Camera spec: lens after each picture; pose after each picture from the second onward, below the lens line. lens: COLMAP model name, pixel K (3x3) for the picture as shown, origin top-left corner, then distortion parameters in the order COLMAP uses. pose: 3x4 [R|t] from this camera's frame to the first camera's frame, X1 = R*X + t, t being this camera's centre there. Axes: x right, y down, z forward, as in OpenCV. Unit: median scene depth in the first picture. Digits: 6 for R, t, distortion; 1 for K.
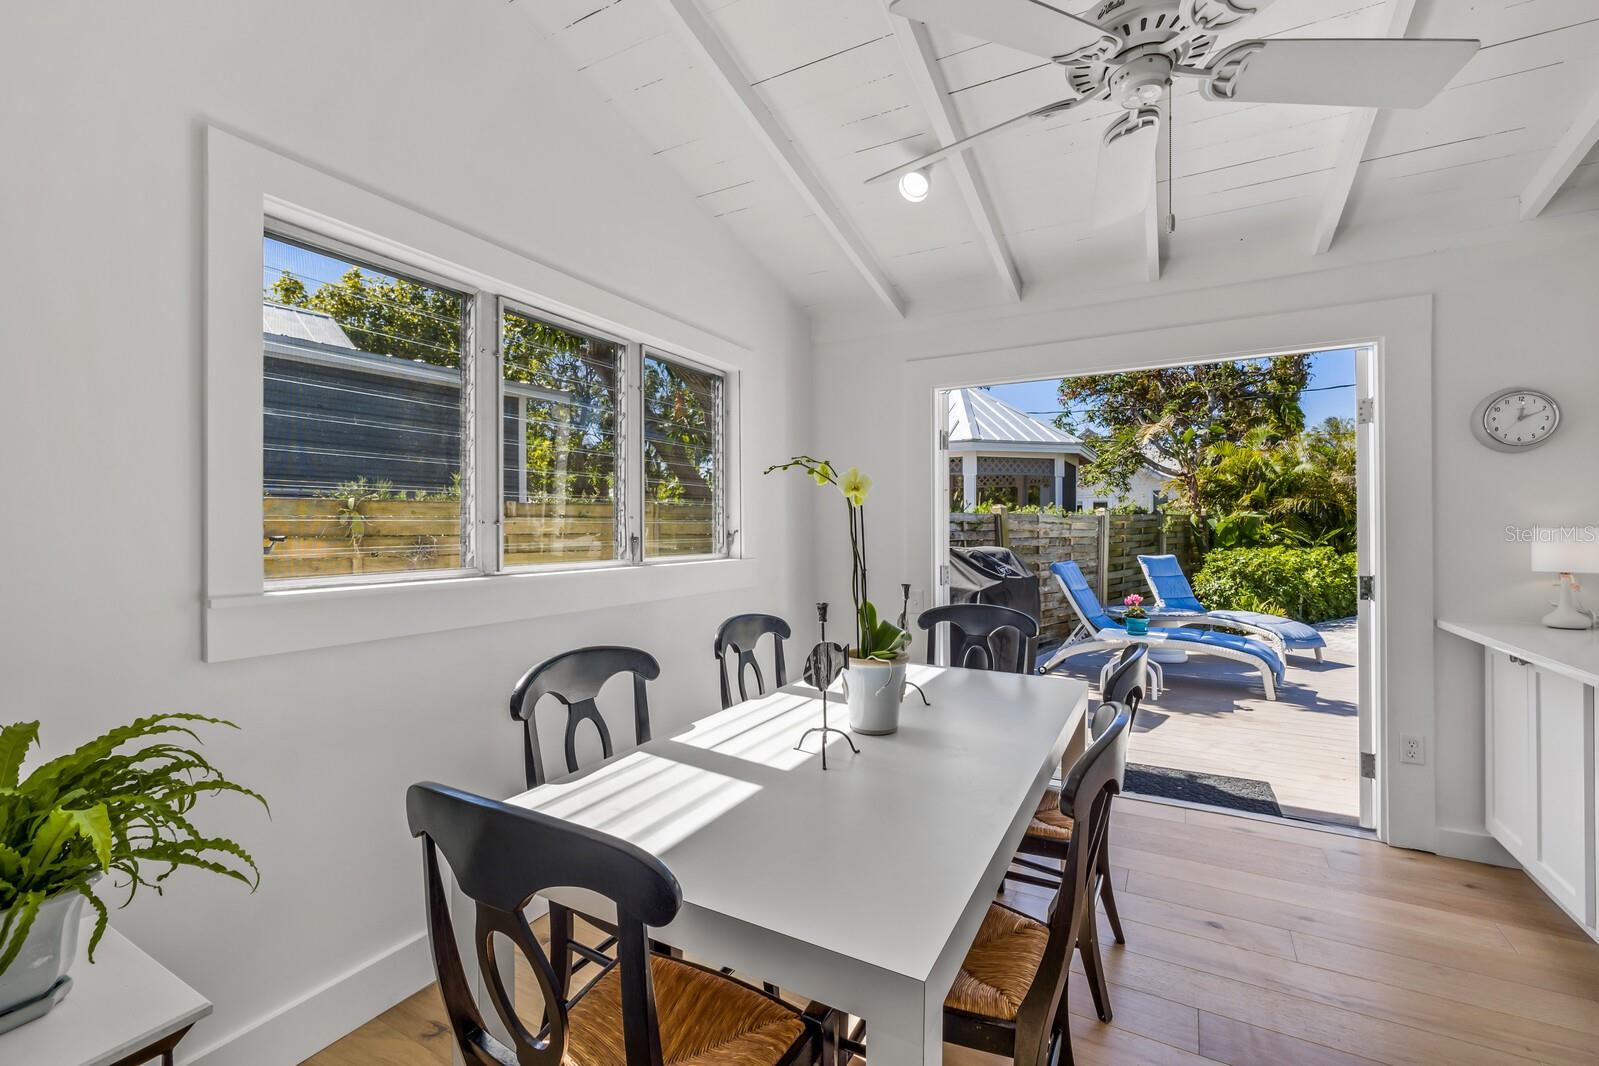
lens RADIAL K [[684.1, 0, 799.5], [0, 684.1, 533.0], [0, 0, 1]] dist [0.002365, 0.000346]
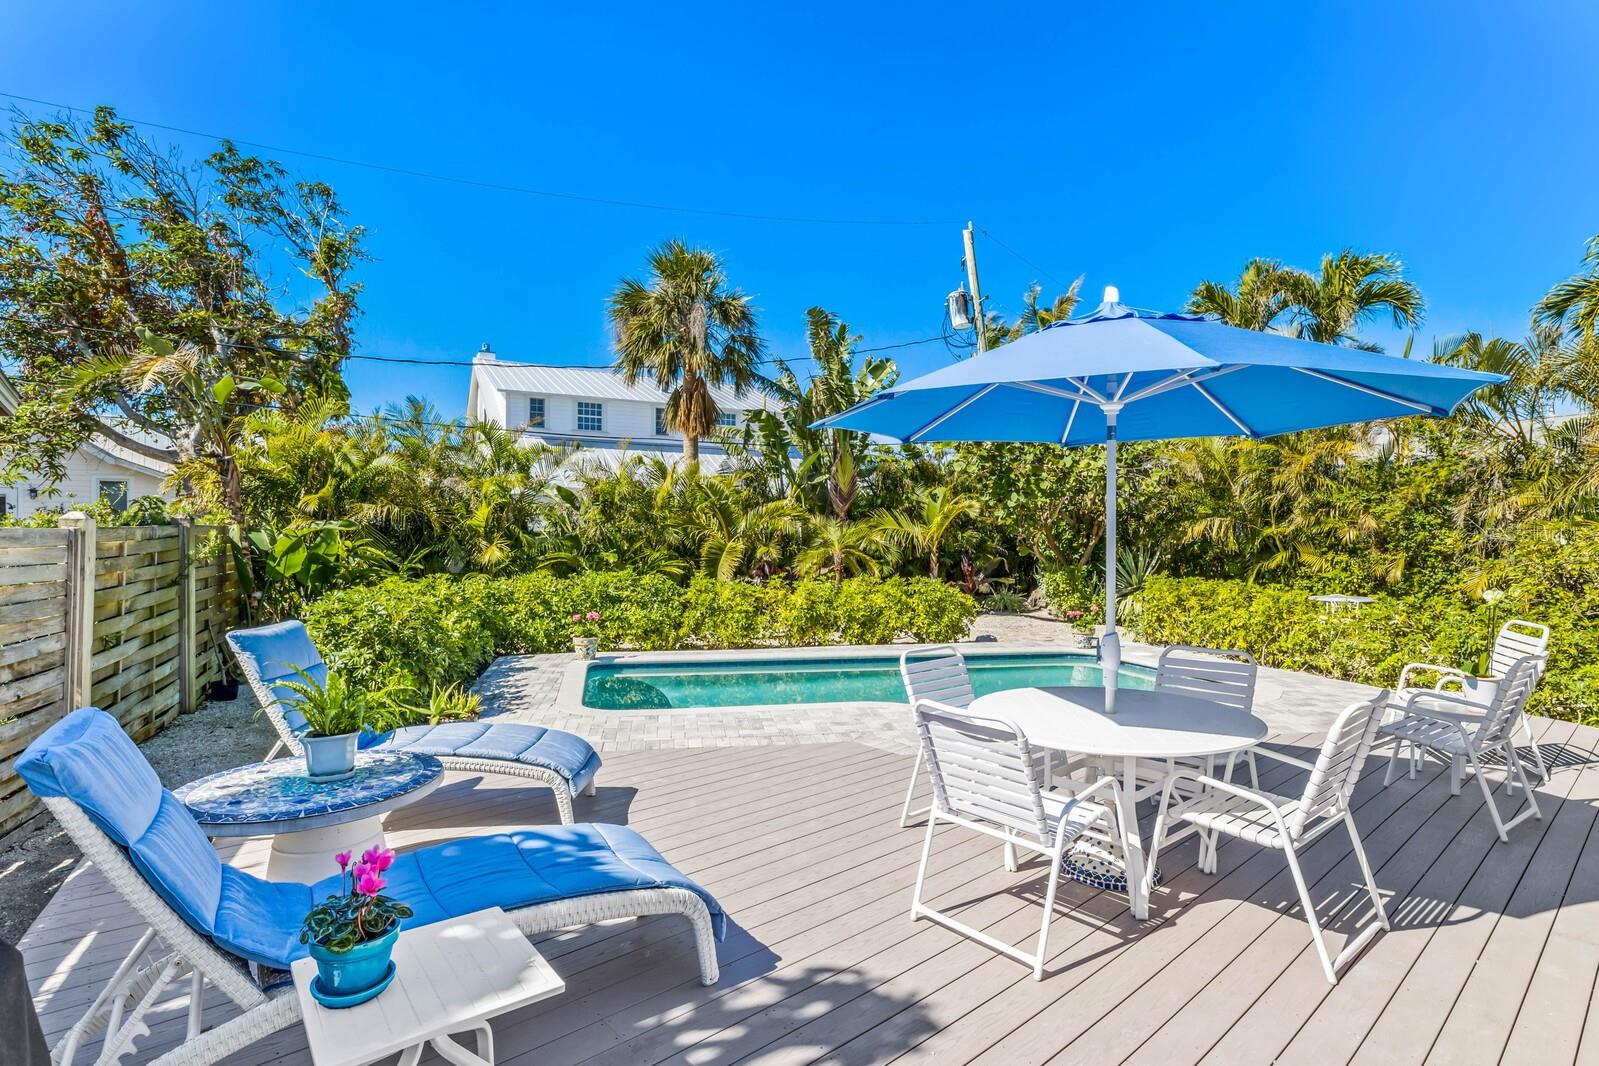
lens RADIAL K [[792.7, 0, 802.0], [0, 792.7, 548.6], [0, 0, 1]] dist [-0.004695, -0.000742]
pose [[0.328422, -0.013254, 0.944438, 0.104745], [0.002204, 0.999910, 0.013266, -0.016074], [-0.944529, -0.002276, 0.328421, 0.343827]]
